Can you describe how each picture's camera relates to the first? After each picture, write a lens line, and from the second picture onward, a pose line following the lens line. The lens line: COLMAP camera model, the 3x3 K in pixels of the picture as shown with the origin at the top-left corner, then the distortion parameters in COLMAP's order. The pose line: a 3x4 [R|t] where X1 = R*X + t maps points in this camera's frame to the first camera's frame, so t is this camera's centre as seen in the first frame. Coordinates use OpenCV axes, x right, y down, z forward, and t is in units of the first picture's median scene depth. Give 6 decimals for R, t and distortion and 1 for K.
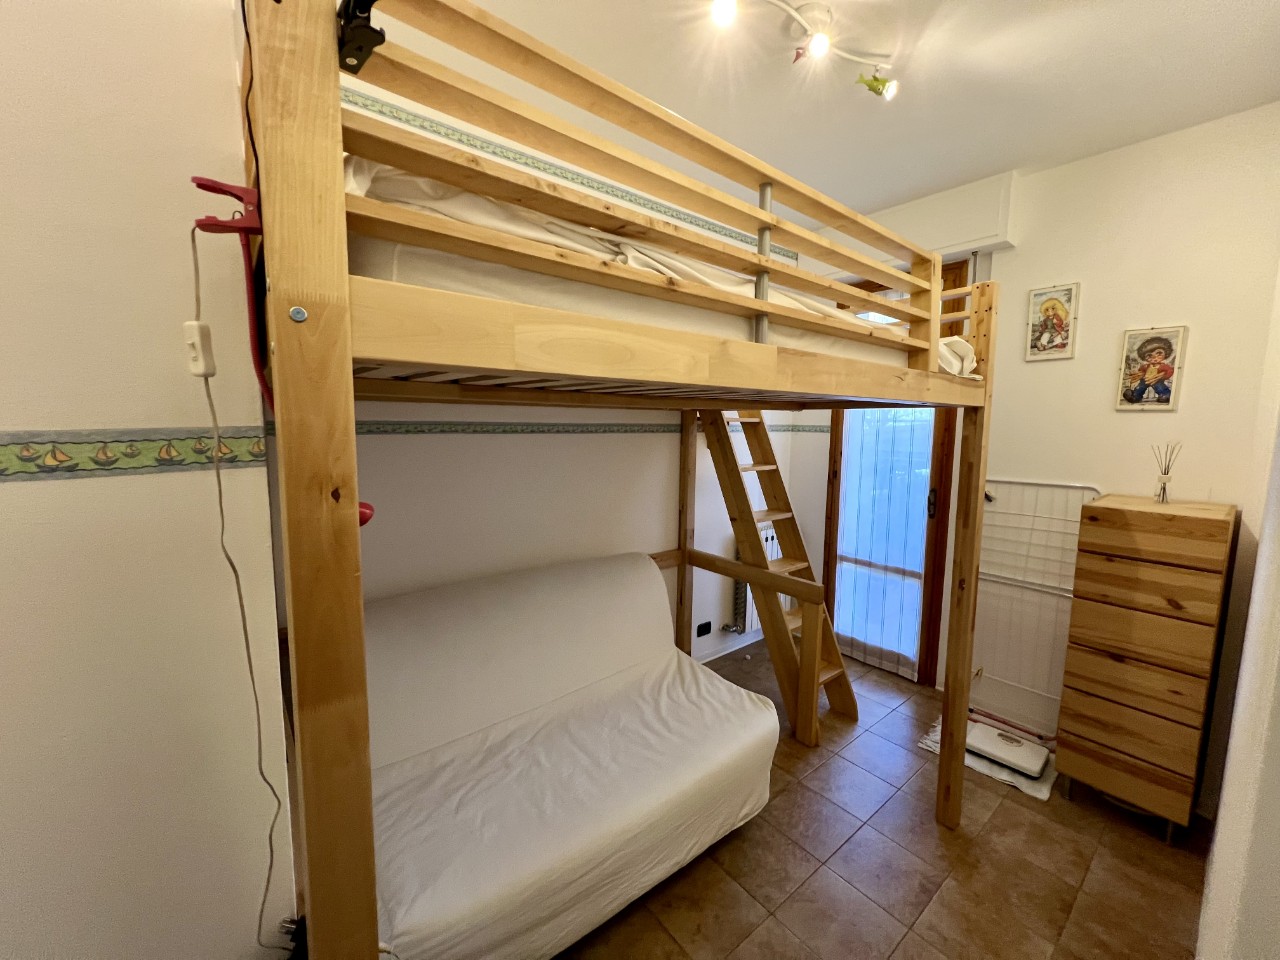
lens RADIAL K [[513.3, 0, 643.6], [0, 513.3, 483.5], [0, 0, 1]] dist [-0.000068, 0.000212]
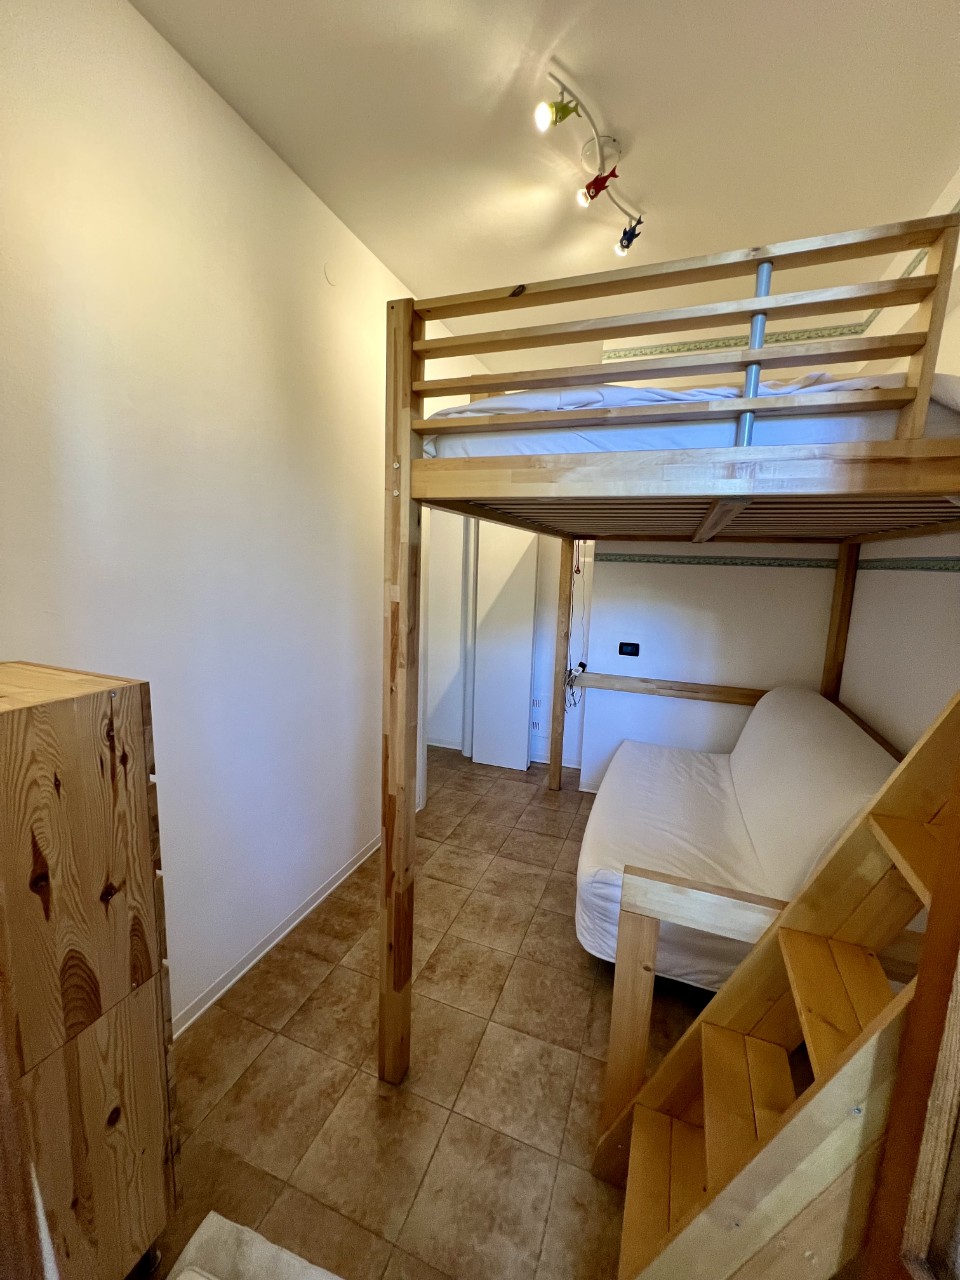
lens RADIAL K [[513.3, 0, 484.1], [0, 513.3, 634.4], [0, 0, 1]] dist [-0.000068, 0.000212]
pose [[-0.868362, 0.031746, -0.494913, 0.932961], [-0.099255, 0.966633, 0.236154, -0.158633], [0.485896, 0.254190, -0.836237, 1.719163]]
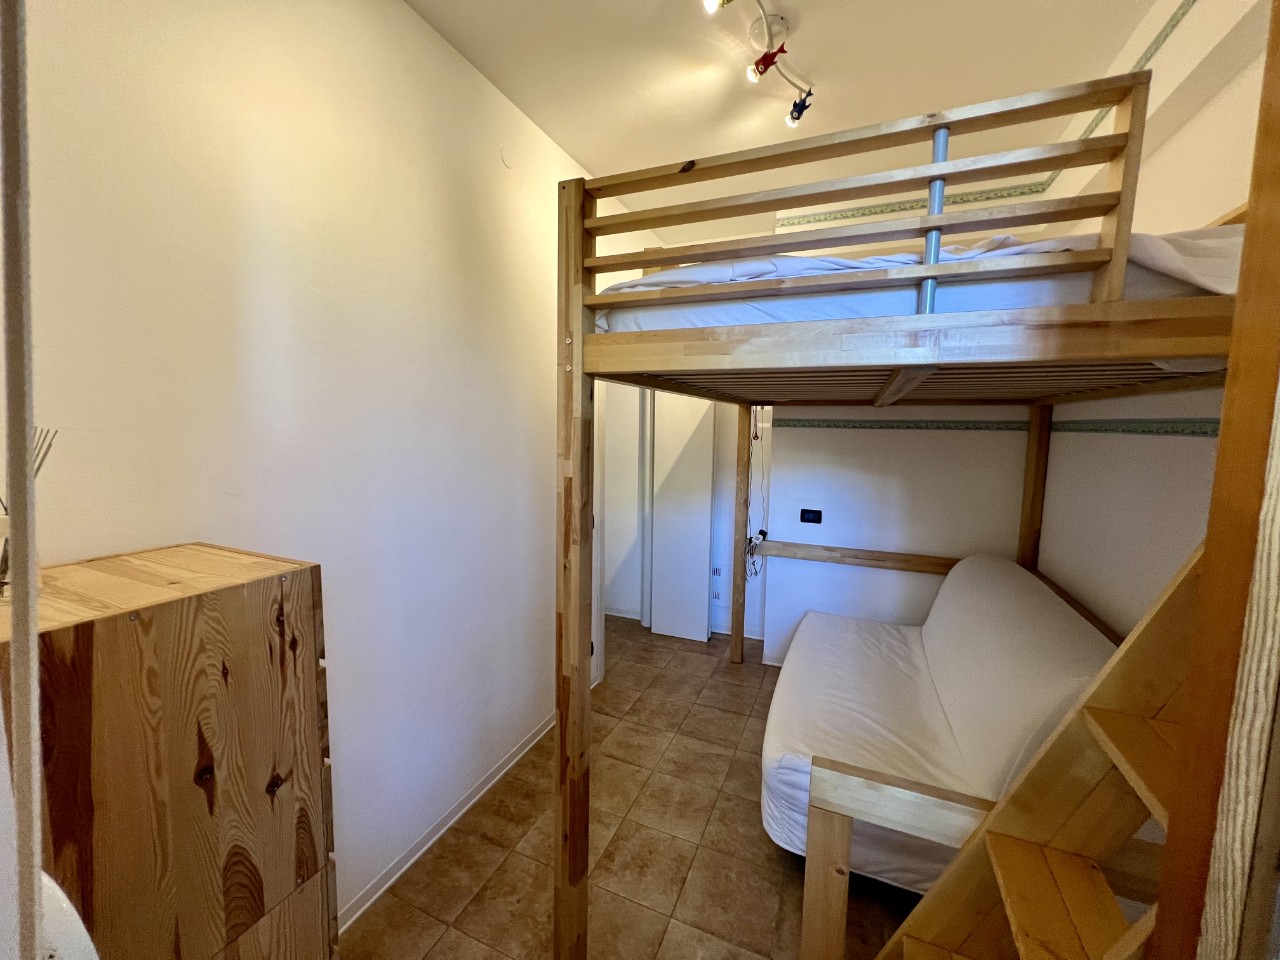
lens RADIAL K [[513.3, 0, 637.2], [0, 513.3, 472.4], [0, 0, 1]] dist [-0.000068, 0.000212]
pose [[-0.891674, 0.017859, -0.452326, 0.920111], [-0.077322, 0.978528, 0.191062, -0.169122], [0.446026, 0.205340, -0.871147, 1.704637]]
